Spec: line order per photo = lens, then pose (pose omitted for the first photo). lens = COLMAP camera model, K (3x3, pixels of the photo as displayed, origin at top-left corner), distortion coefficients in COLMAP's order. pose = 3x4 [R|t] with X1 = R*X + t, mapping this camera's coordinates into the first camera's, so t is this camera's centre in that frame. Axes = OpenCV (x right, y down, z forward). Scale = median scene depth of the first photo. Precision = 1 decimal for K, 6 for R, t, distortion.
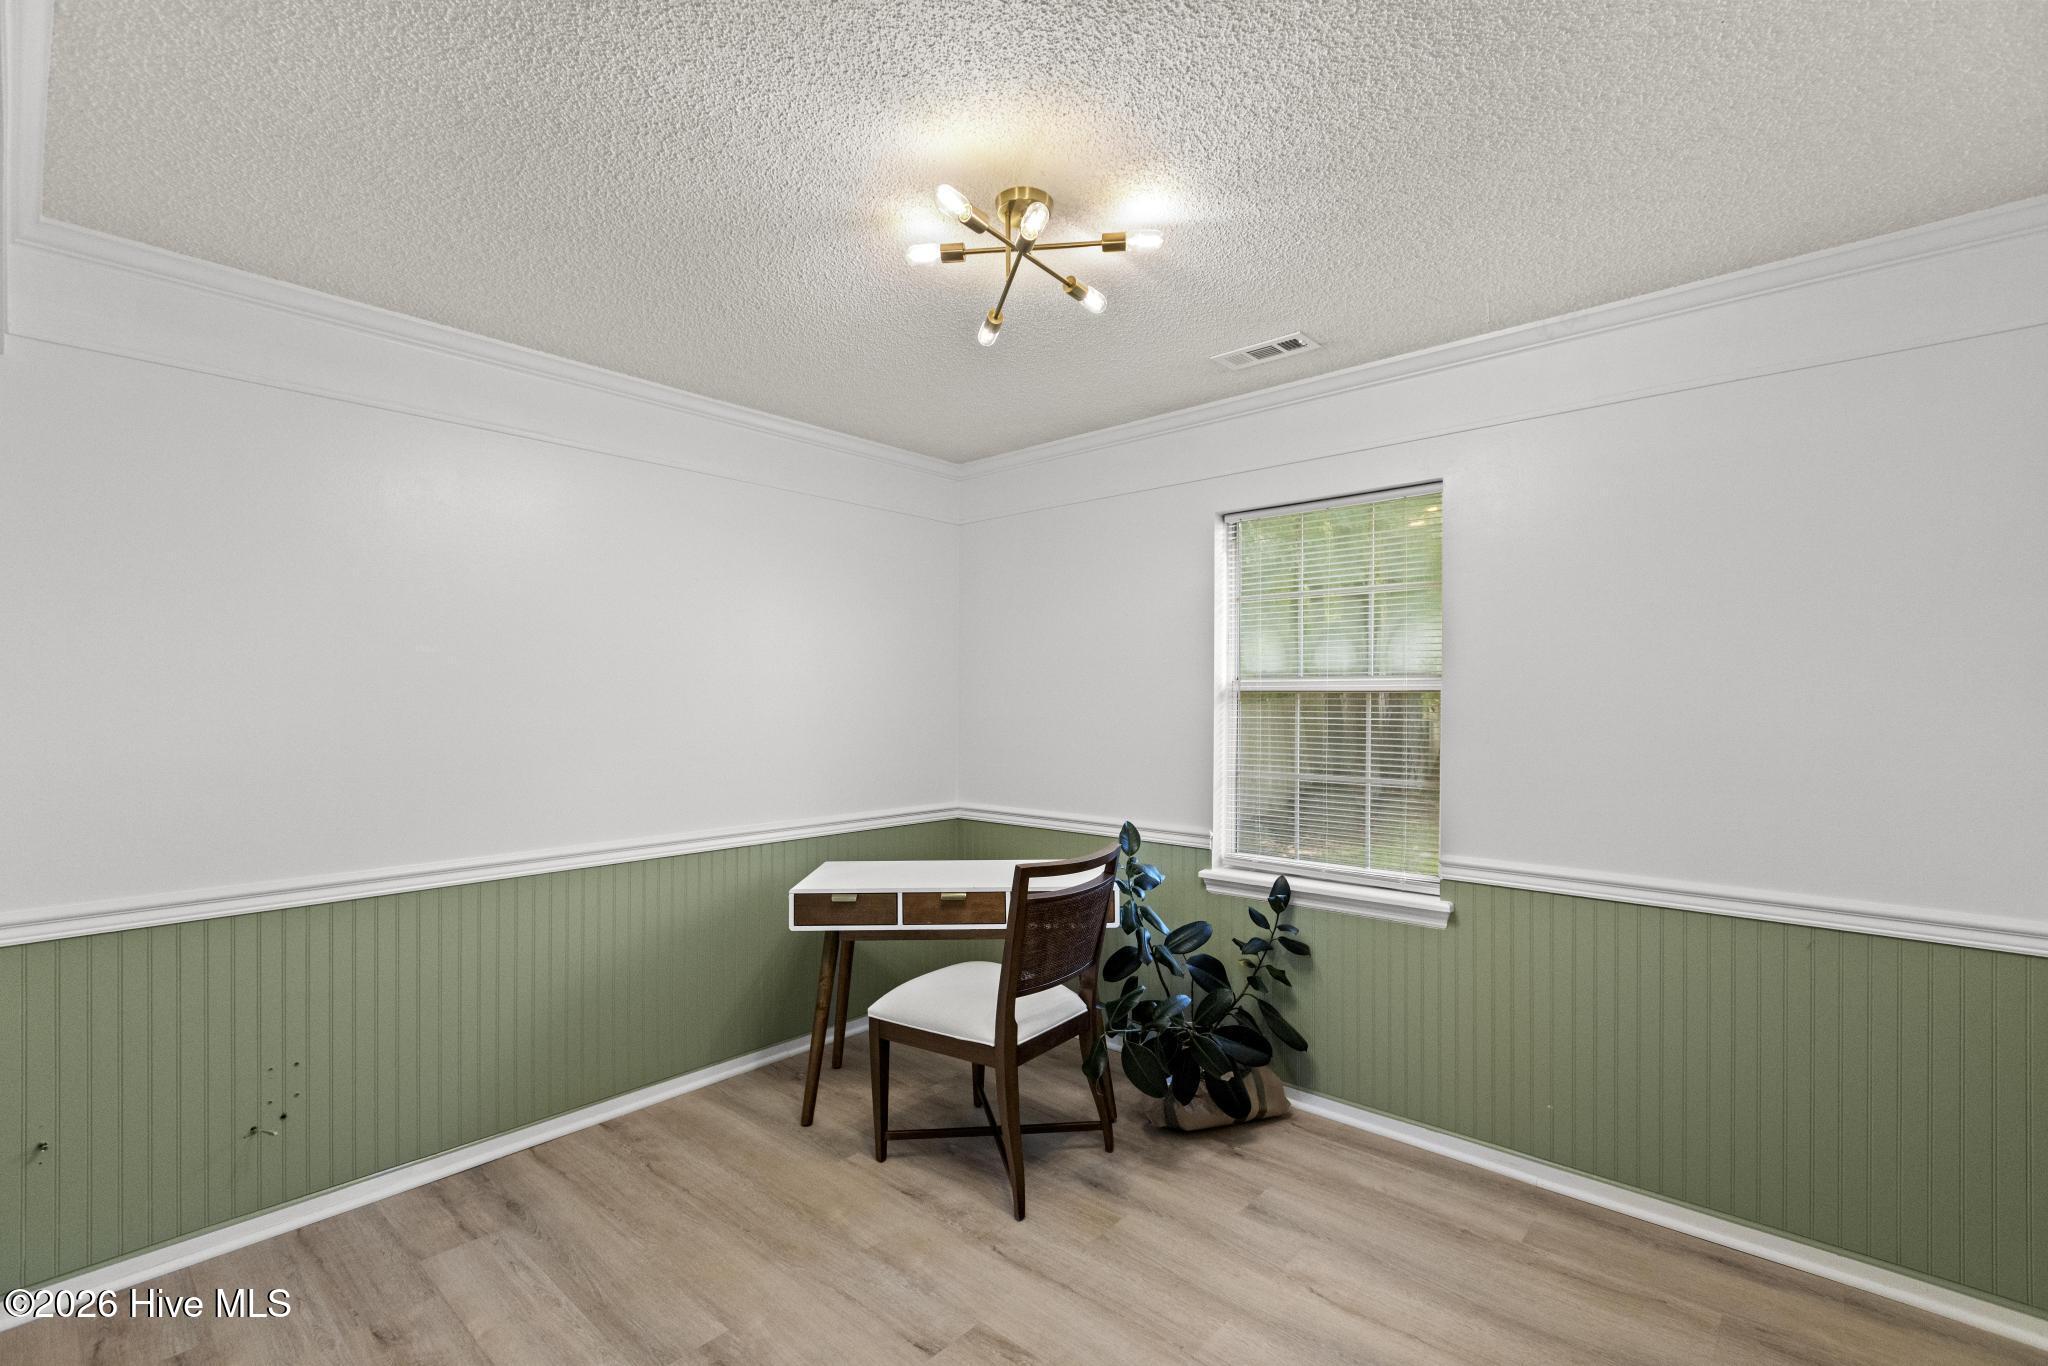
lens RADIAL K [[912.9, 0, 1021.4], [0, 912.9, 702.5], [0, 0, 1]] dist [0.005597, -0.002753]
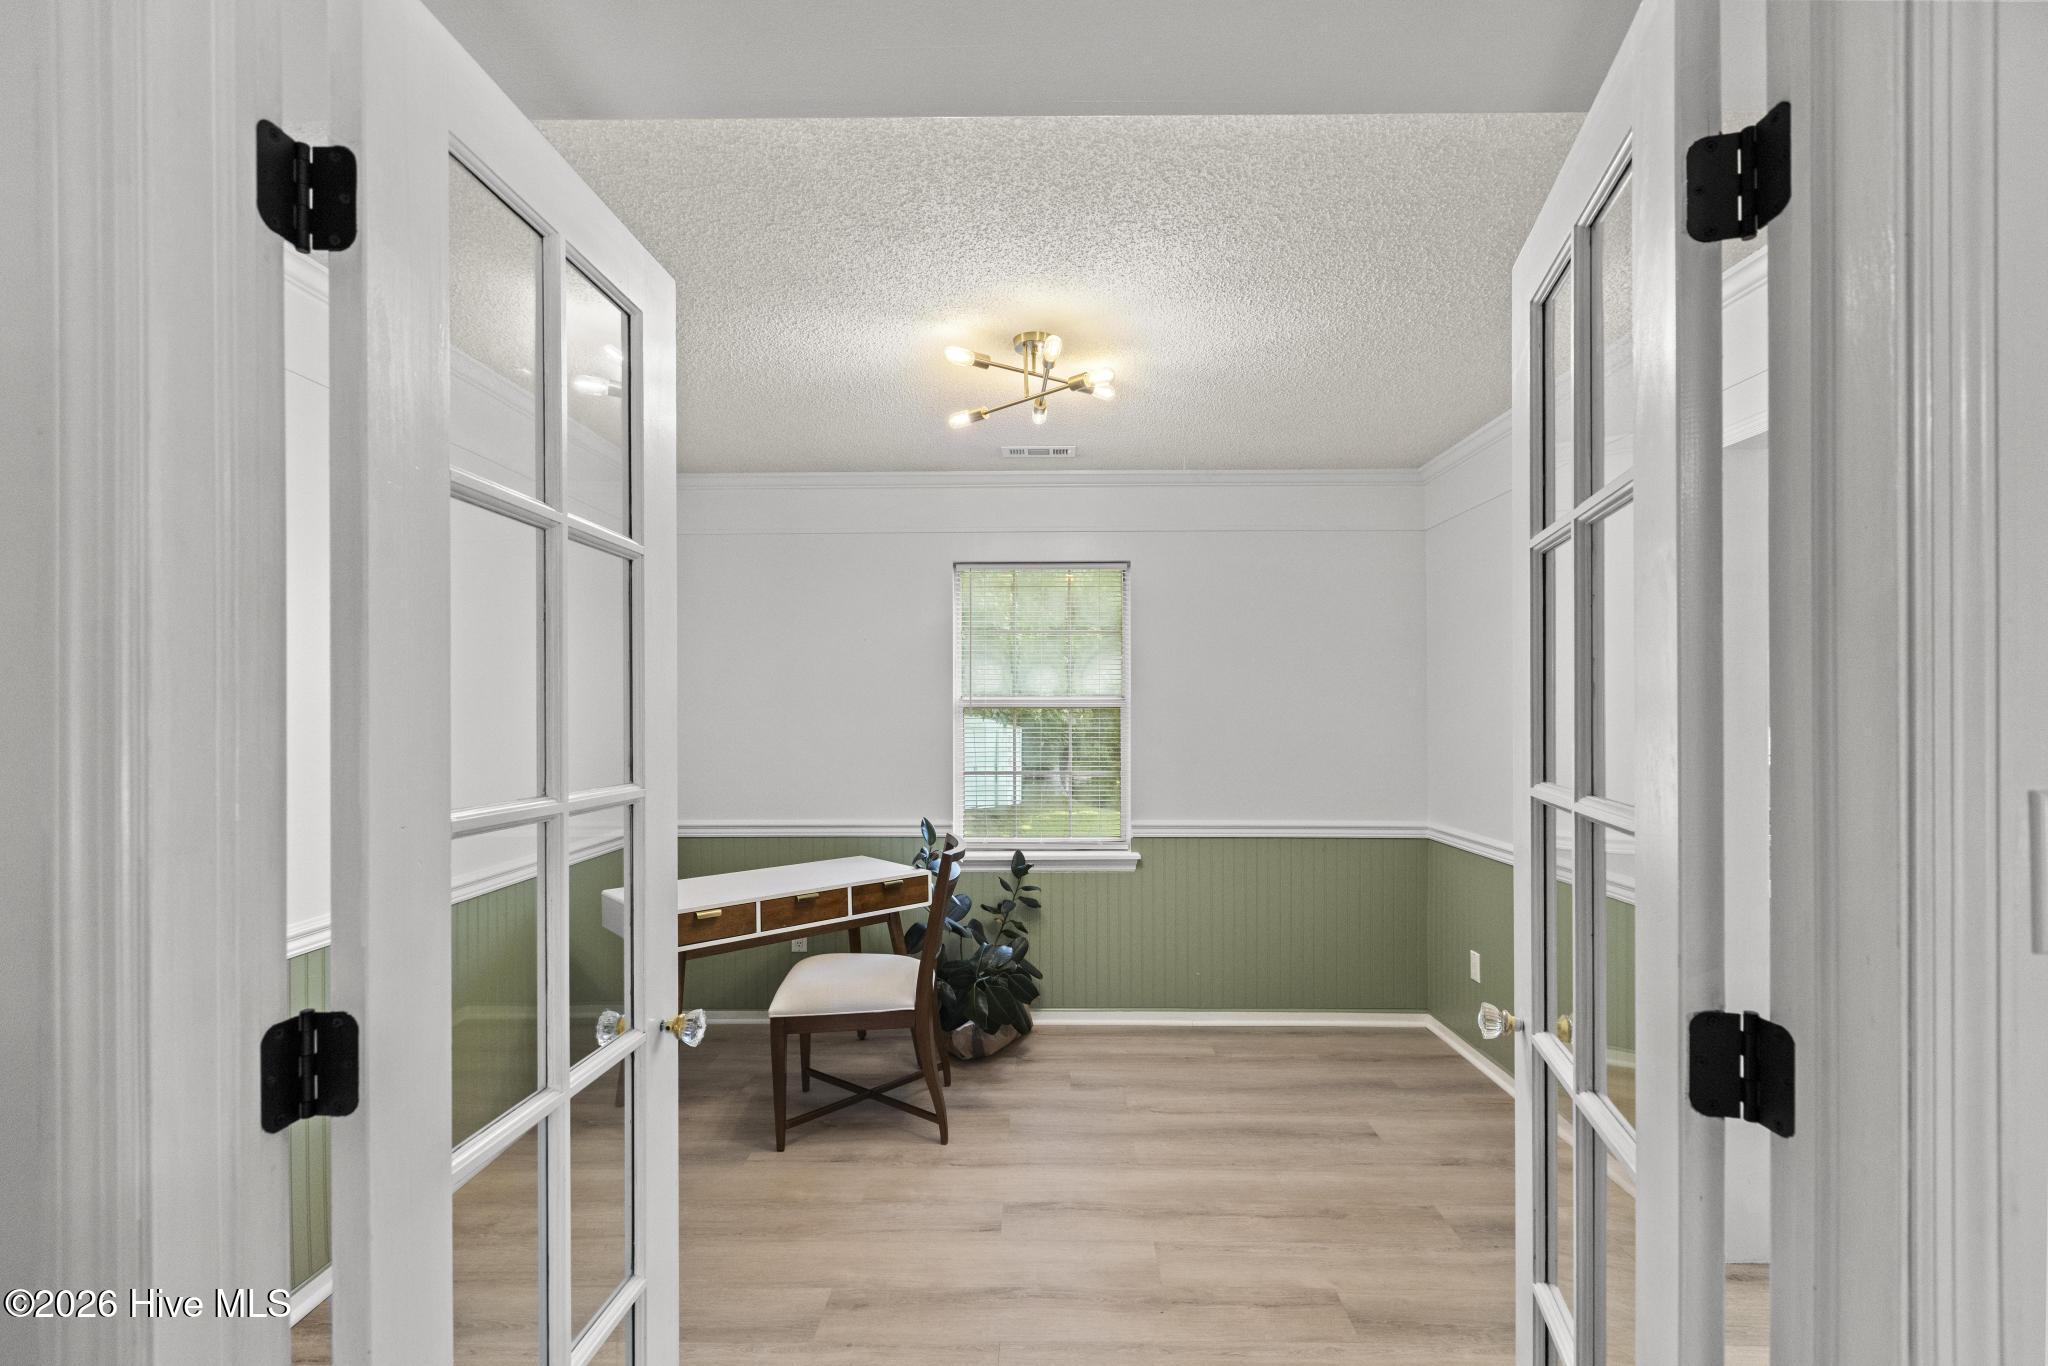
lens RADIAL K [[912.9, 0, 1048.0], [0, 912.9, 719.2], [0, 0, 1]] dist [0.005597, -0.002753]
pose [[0.749037, -0.008637, 0.662472, -0.608595], [0.004545, 0.999958, 0.007898, -0.007380], [-0.662513, -0.002905, 0.749045, -0.000739]]
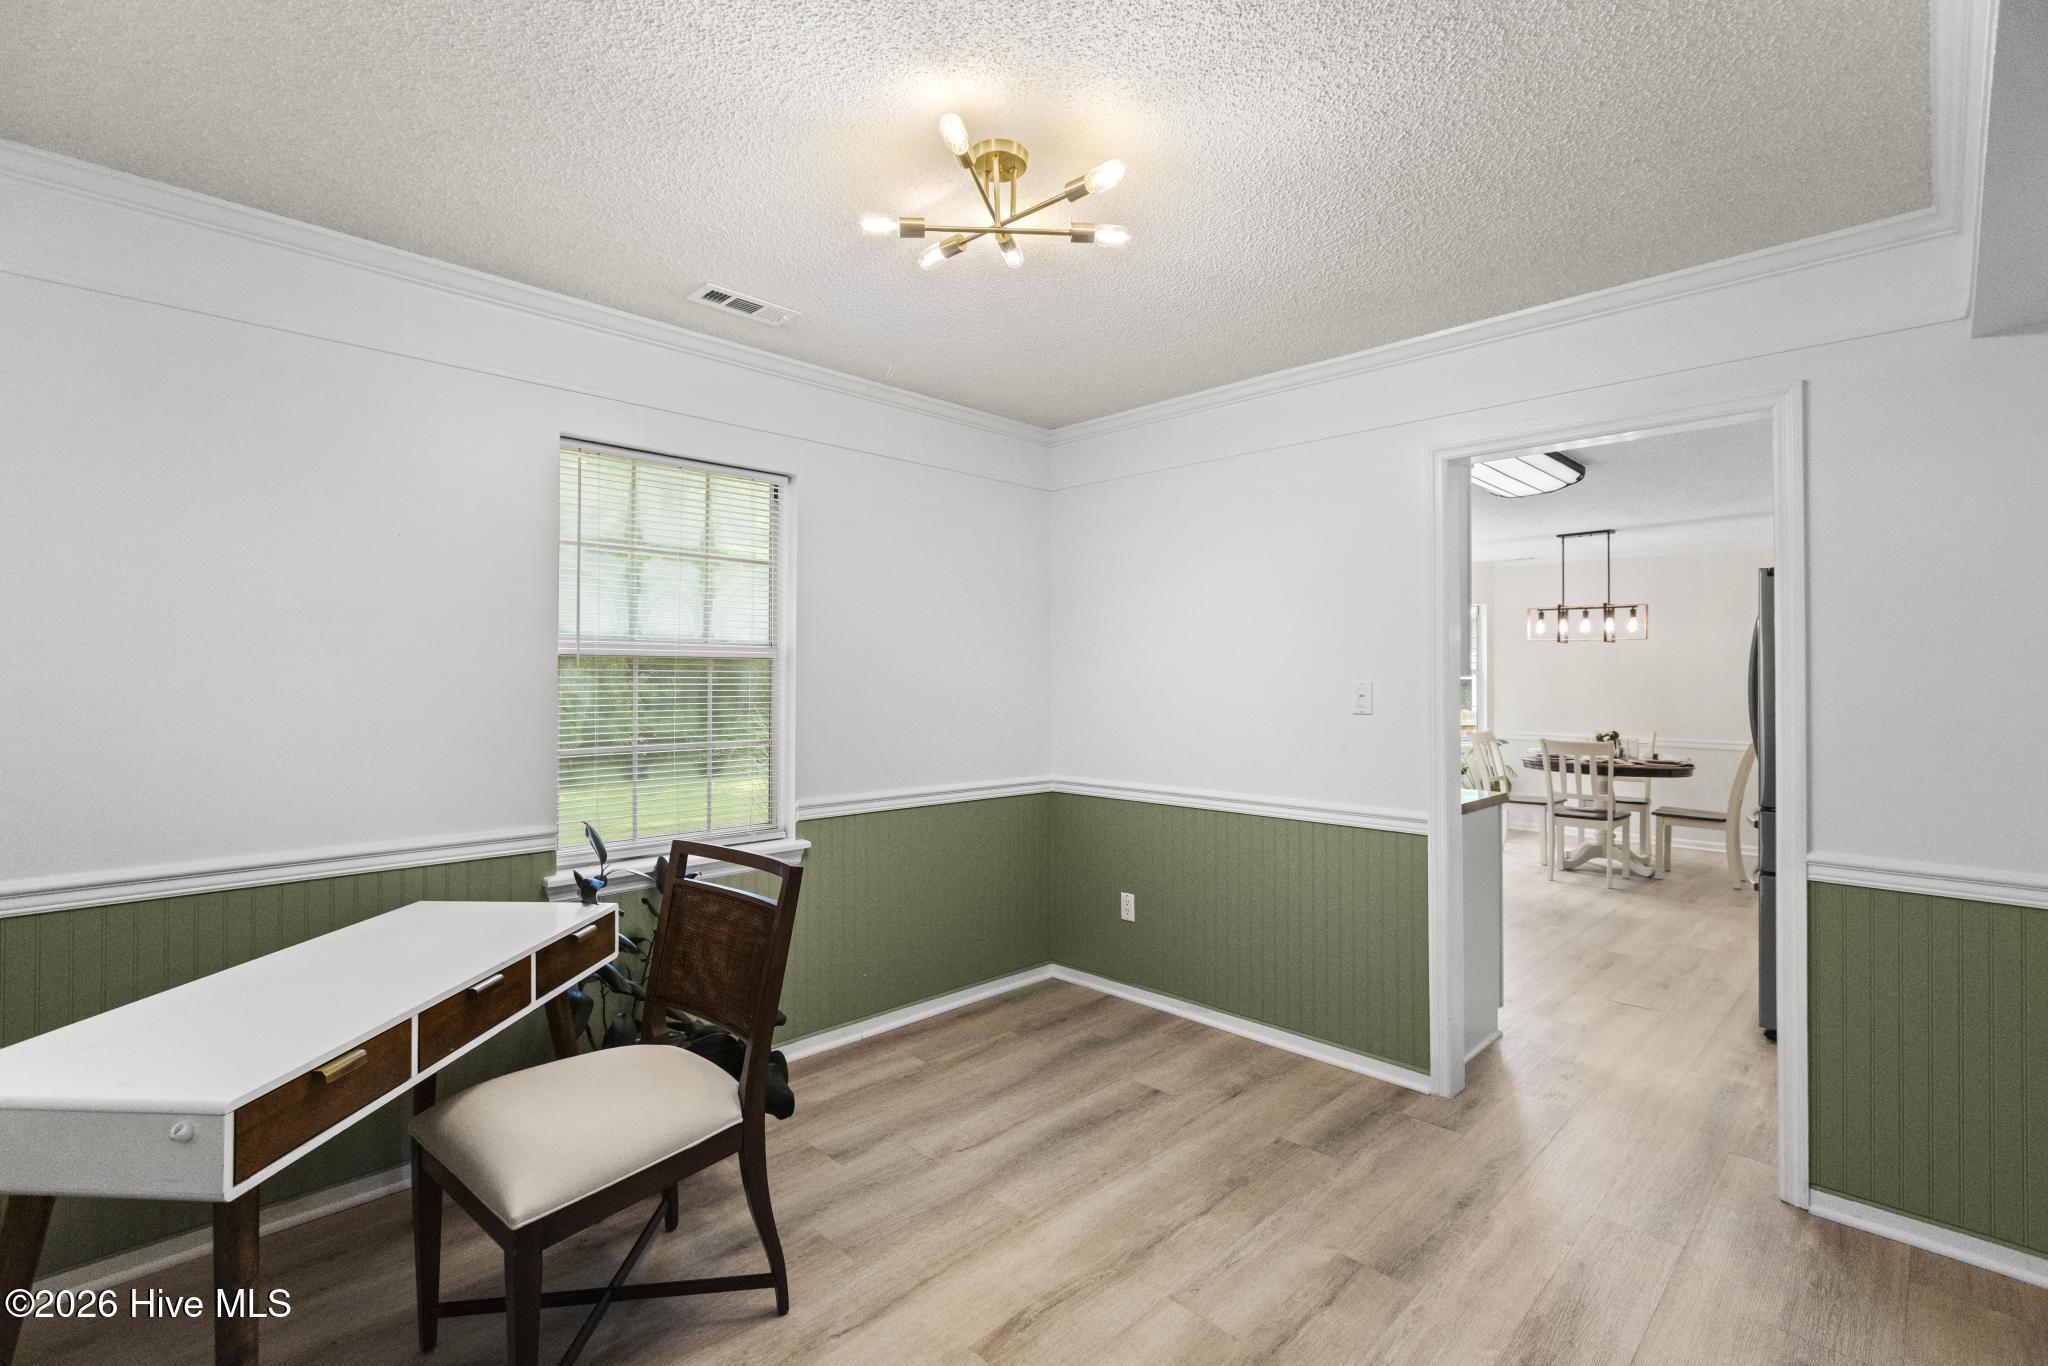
lens RADIAL K [[912.9, 0, 1041.6], [0, 912.9, 673.8], [0, 0, 1]] dist [0.005597, -0.002753]
pose [[0.052608, 0.003245, 0.998610, -0.685653], [-0.001850, 0.999993, -0.003152, 0.008871], [-0.998614, -0.001682, 0.052614, 0.636126]]
